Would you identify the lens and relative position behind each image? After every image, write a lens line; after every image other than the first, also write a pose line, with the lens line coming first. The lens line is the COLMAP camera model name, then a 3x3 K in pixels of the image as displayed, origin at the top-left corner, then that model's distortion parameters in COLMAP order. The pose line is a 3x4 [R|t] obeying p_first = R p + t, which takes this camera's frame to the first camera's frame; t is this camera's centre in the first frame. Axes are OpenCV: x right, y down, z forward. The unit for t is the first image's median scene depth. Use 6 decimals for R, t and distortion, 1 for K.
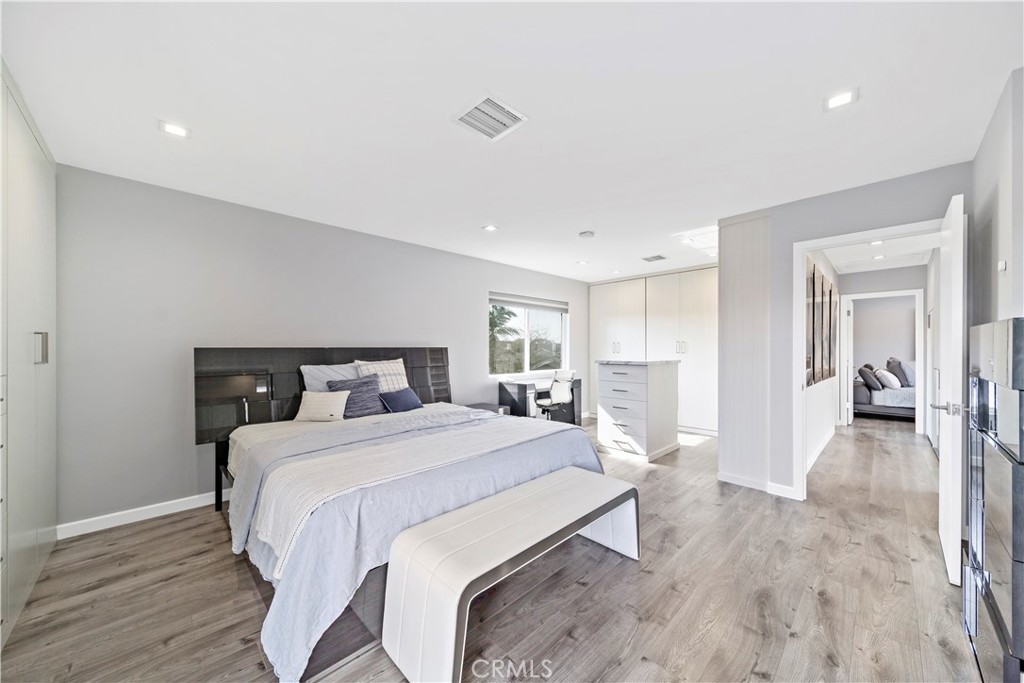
lens RADIAL K [[363.2, 0, 508.8], [0, 363.2, 346.8], [0, 0, 1]] dist [0.003212, -0.000045]
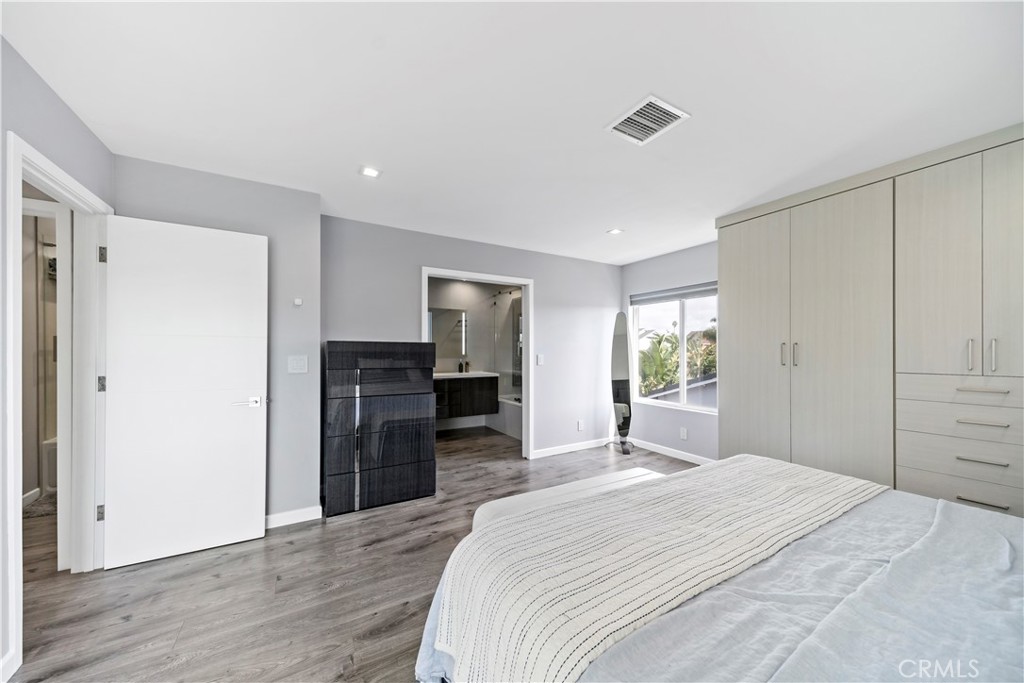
lens RADIAL K [[363.2, 0, 510.6], [0, 363.2, 352.7], [0, 0, 1]] dist [0.003212, -0.000045]
pose [[-0.972053, -0.002730, 0.234744, 0.061286], [-0.002308, 0.999995, 0.002074, -0.001063], [-0.234749, 0.001475, -0.972055, 1.763343]]
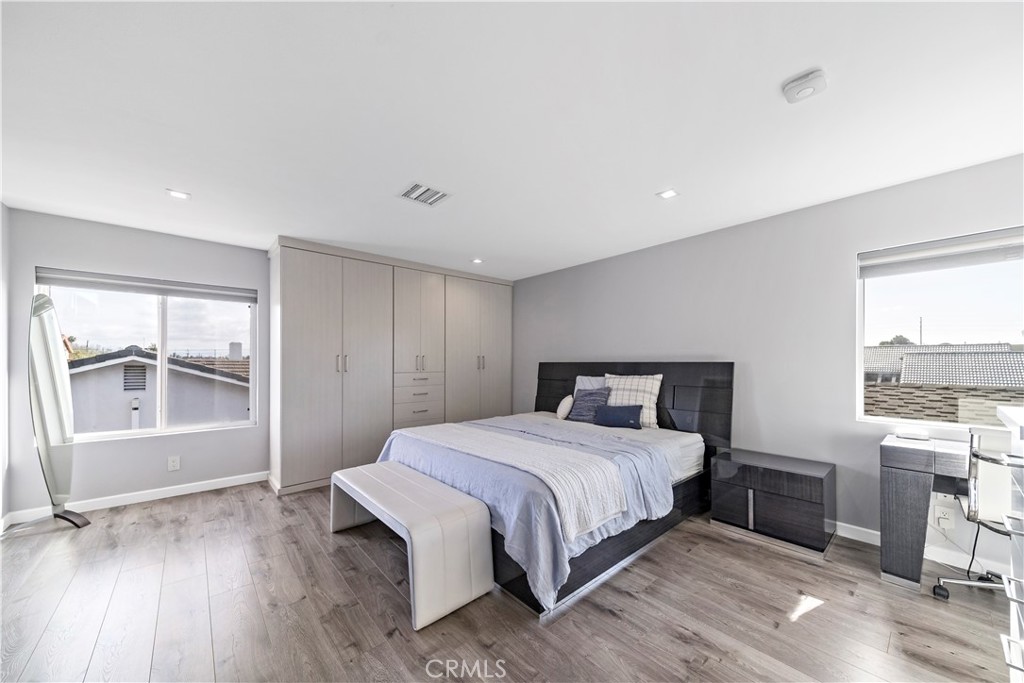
lens RADIAL K [[363.2, 0, 512.4], [0, 363.2, 361.8], [0, 0, 1]] dist [0.003212, -0.000045]
pose [[-0.044416, 0.000182, -0.999013, 1.098304], [0.002942, 0.999996, 0.000051, -0.001128], [0.999009, -0.002937, -0.044417, 1.199929]]
